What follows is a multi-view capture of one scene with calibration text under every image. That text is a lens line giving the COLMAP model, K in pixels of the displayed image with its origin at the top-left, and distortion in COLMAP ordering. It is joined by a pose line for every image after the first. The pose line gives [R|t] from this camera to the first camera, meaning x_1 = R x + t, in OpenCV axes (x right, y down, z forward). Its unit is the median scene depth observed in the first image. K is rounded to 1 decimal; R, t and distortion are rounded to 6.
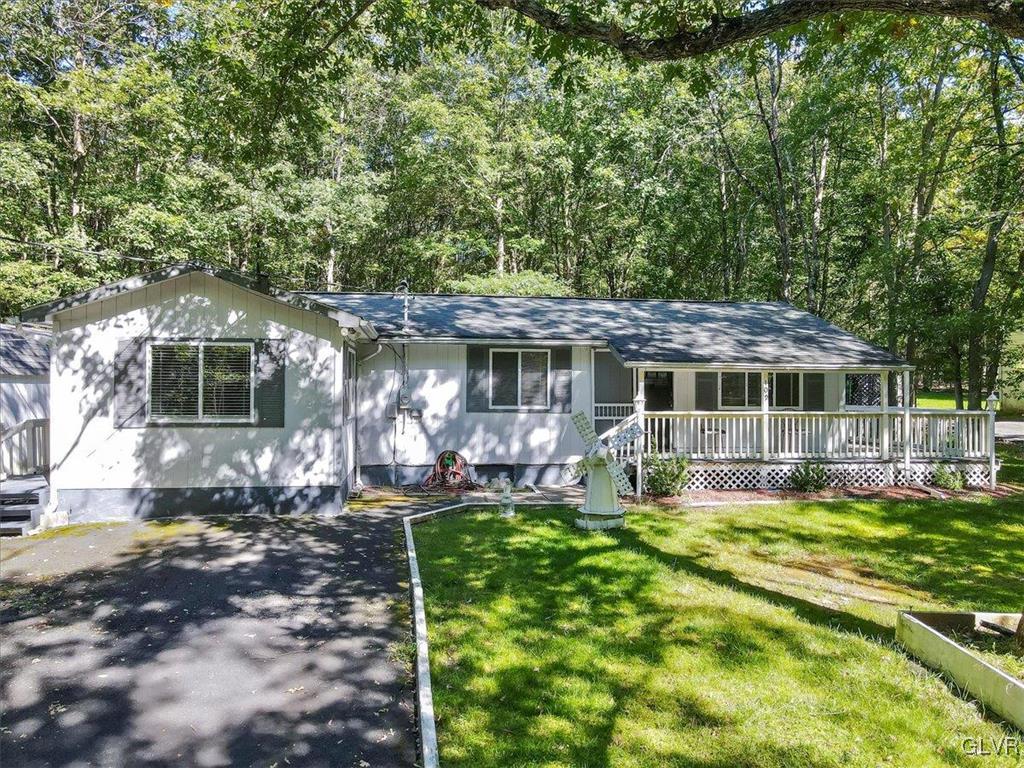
lens RADIAL K [[746.6, 0, 512.0], [0, 746.6, 384.0], [0, 0, 1]] dist [0.022018, -0.001699]
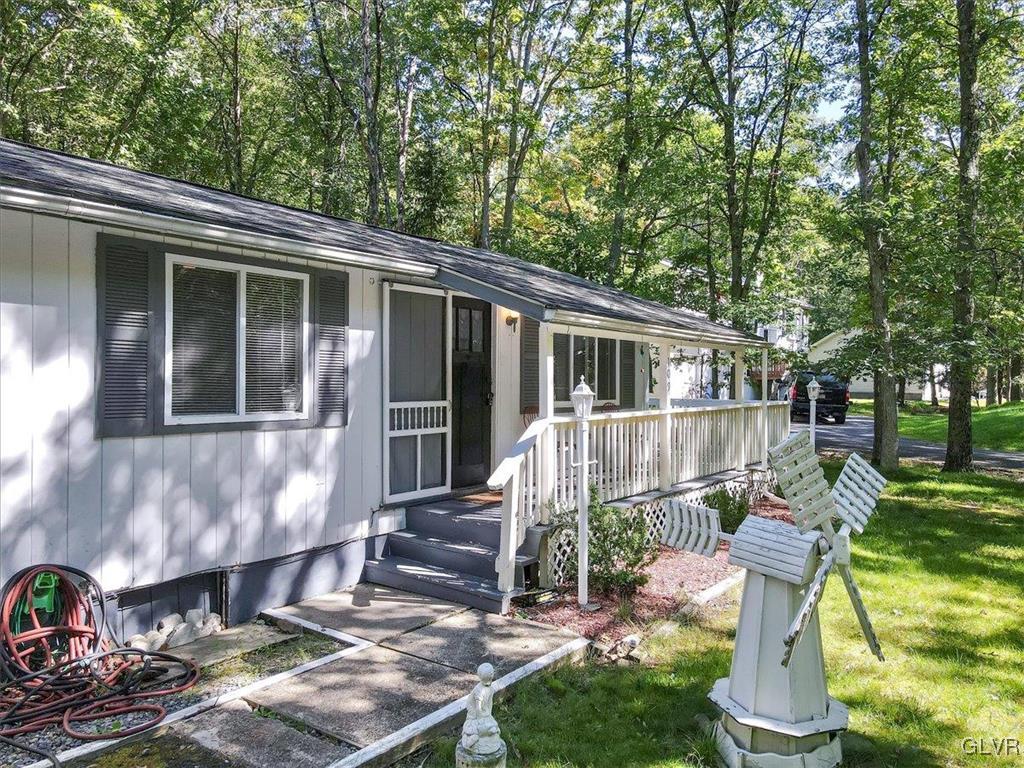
lens RADIAL K [[746.6, 0, 512.0], [0, 746.6, 384.0], [0, 0, 1]] dist [0.022018, -0.001699]
pose [[0.654912, -0.005096, 0.755688, -0.204476], [-0.004121, 0.999938, 0.010315, 0.010071], [-0.755694, -0.009870, 0.654851, 0.699366]]
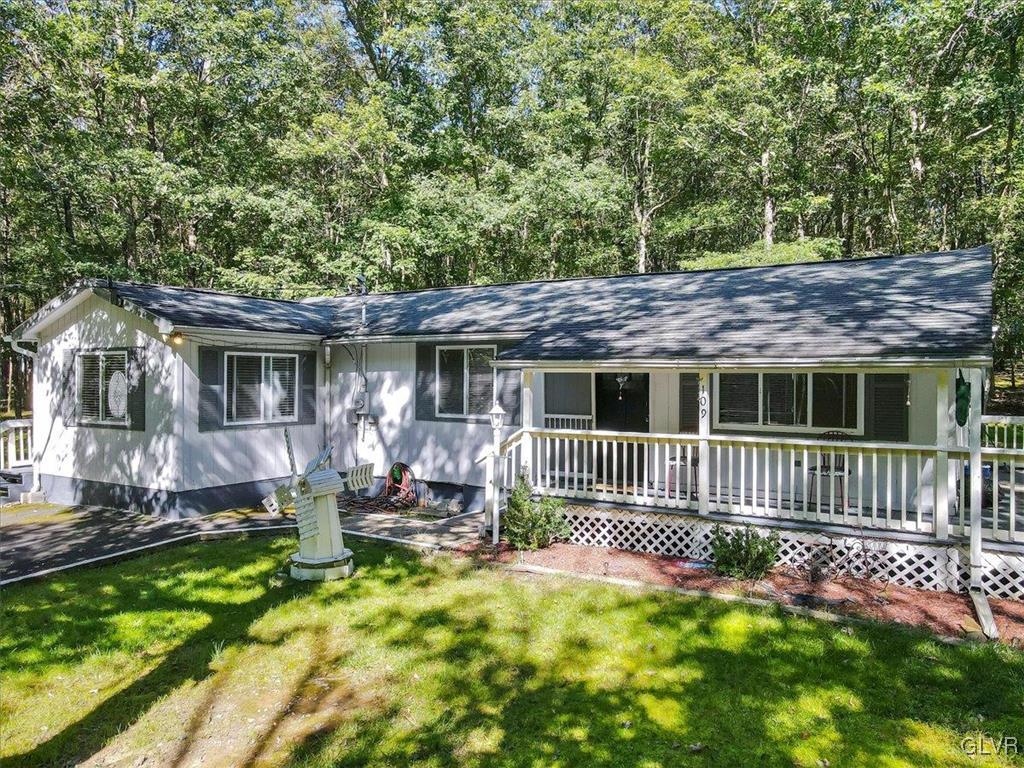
lens RADIAL K [[746.6, 0, 512.0], [0, 746.6, 384.0], [0, 0, 1]] dist [0.022018, -0.001699]
pose [[0.773251, 0.001102, -0.634099, 0.610383], [0.002311, 0.999987, 0.004556, -0.009440], [0.634095, -0.004989, 0.773239, 0.419305]]
